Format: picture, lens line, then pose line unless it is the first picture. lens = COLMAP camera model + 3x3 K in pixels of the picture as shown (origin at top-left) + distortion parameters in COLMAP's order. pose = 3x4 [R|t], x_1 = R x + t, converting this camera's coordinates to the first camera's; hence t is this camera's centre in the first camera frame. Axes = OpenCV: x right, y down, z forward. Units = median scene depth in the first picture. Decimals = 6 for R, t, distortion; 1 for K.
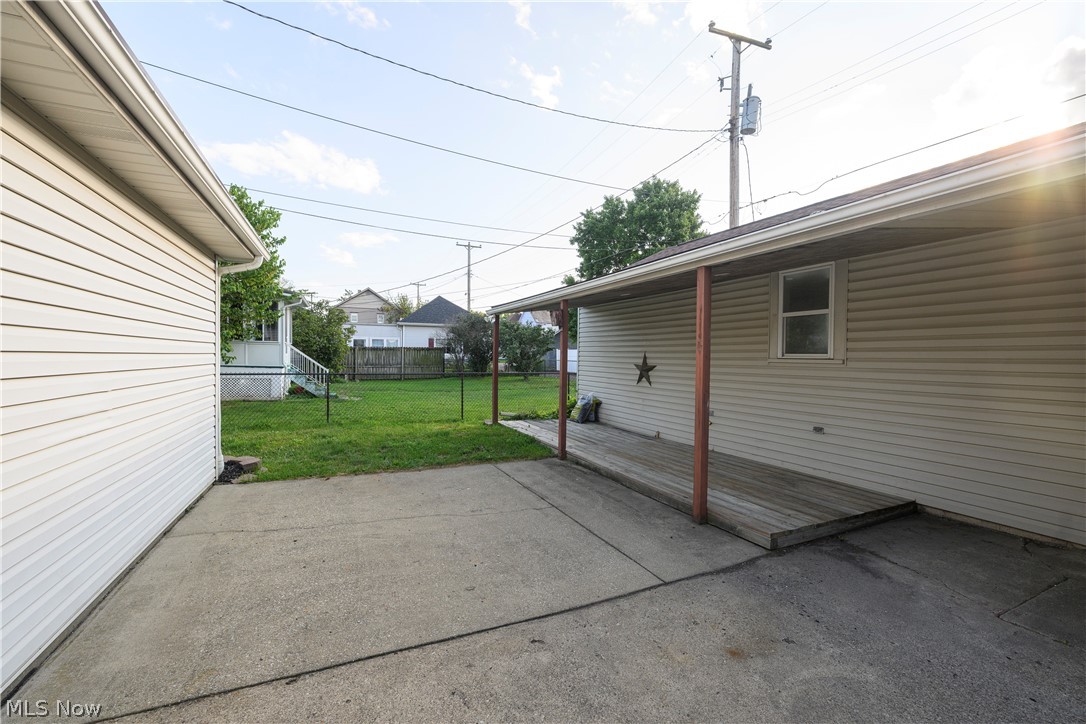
lens RADIAL K [[428.8, 0, 536.6], [0, 428.8, 360.9], [0, 0, 1]] dist [-0.000226, 0.000417]
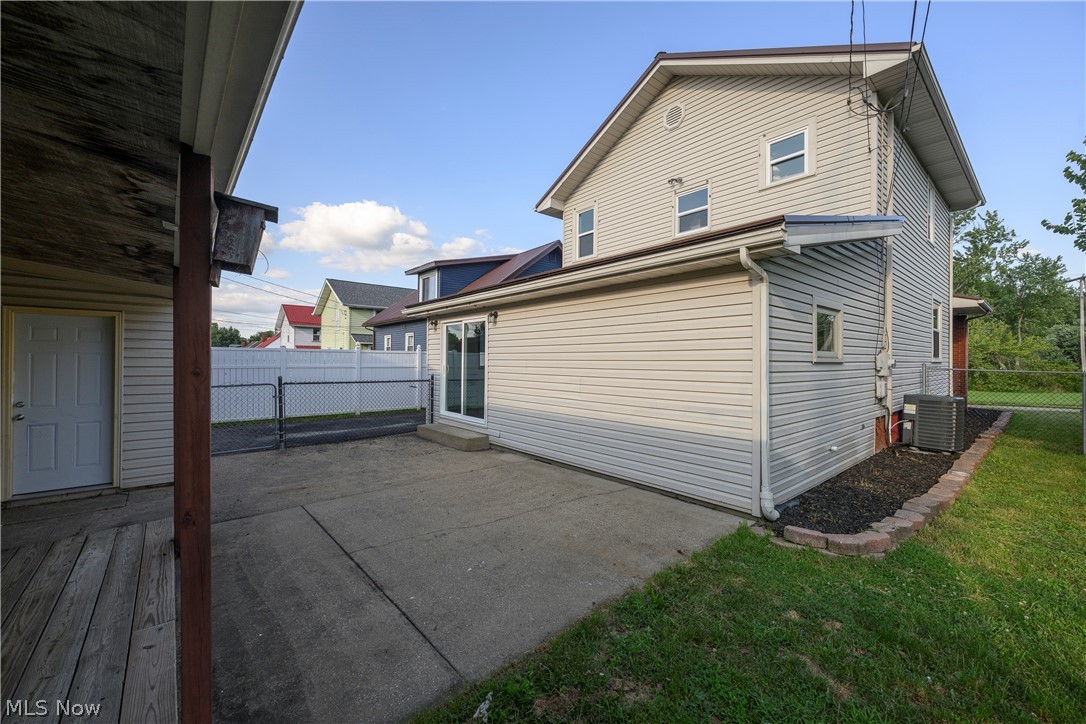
lens RADIAL K [[428.8, 0, 537.7], [0, 428.8, 358.7], [0, 0, 1]] dist [-0.000226, 0.000417]
pose [[-0.964548, -0.013151, -0.263581, -0.084603], [-0.014399, 0.999892, 0.002805, -0.041479], [0.263516, 0.006501, -0.964633, 1.794336]]
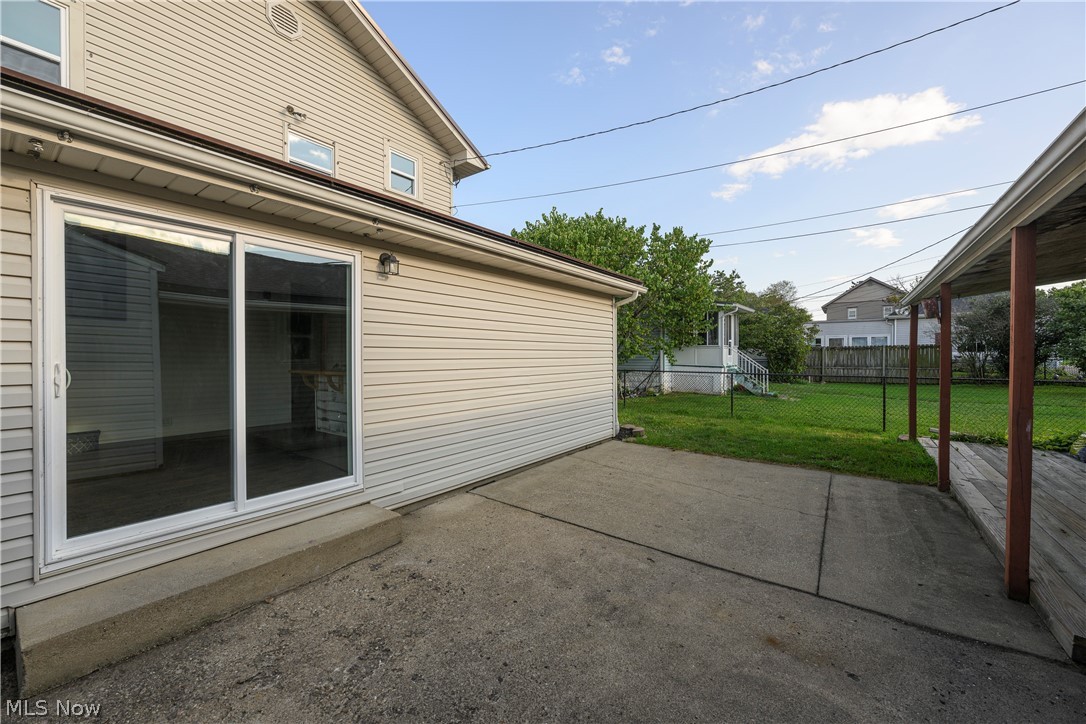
lens RADIAL K [[428.8, 0, 542.3], [0, 428.8, 359.7], [0, 0, 1]] dist [-0.000226, 0.000417]
pose [[0.484191, -0.001700, -0.874961, 0.536168], [-0.001595, 0.999995, -0.002825, -0.003005], [0.874961, 0.002763, 0.484185, -0.003243]]
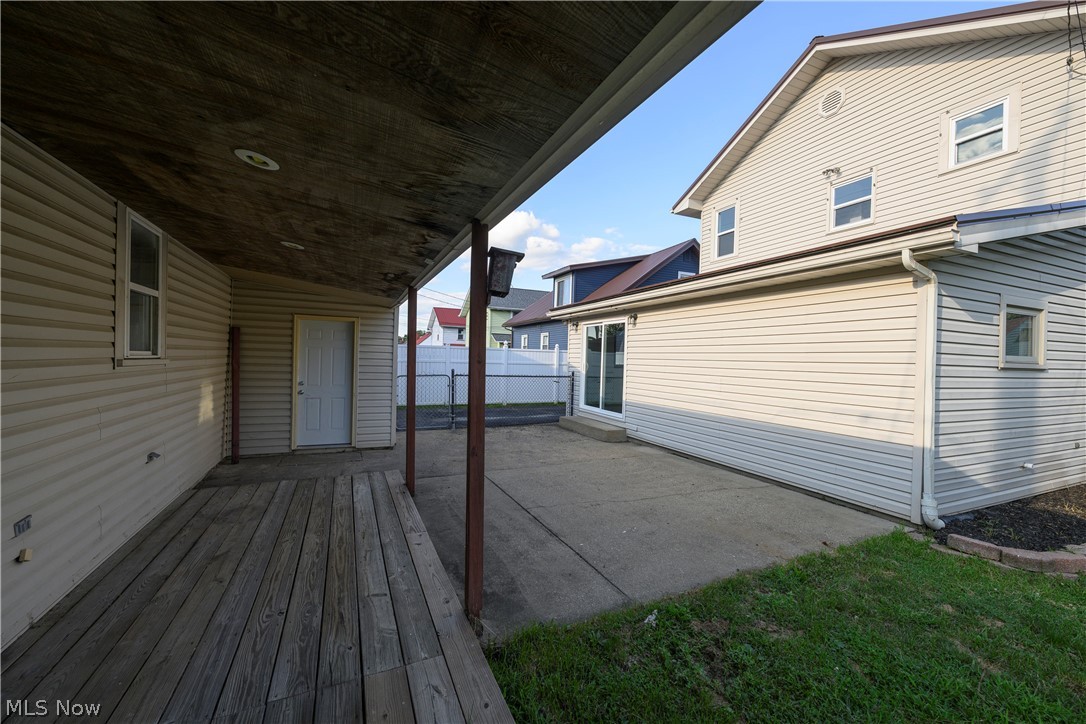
lens RADIAL K [[428.8, 0, 541.2], [0, 428.8, 360.9], [0, 0, 1]] dist [-0.000226, 0.000417]
pose [[-0.999410, -0.031991, 0.012520, 0.000051], [-0.031791, 0.999369, 0.015851, -0.037070], [-0.013019, 0.015444, -0.999796, 1.935515]]
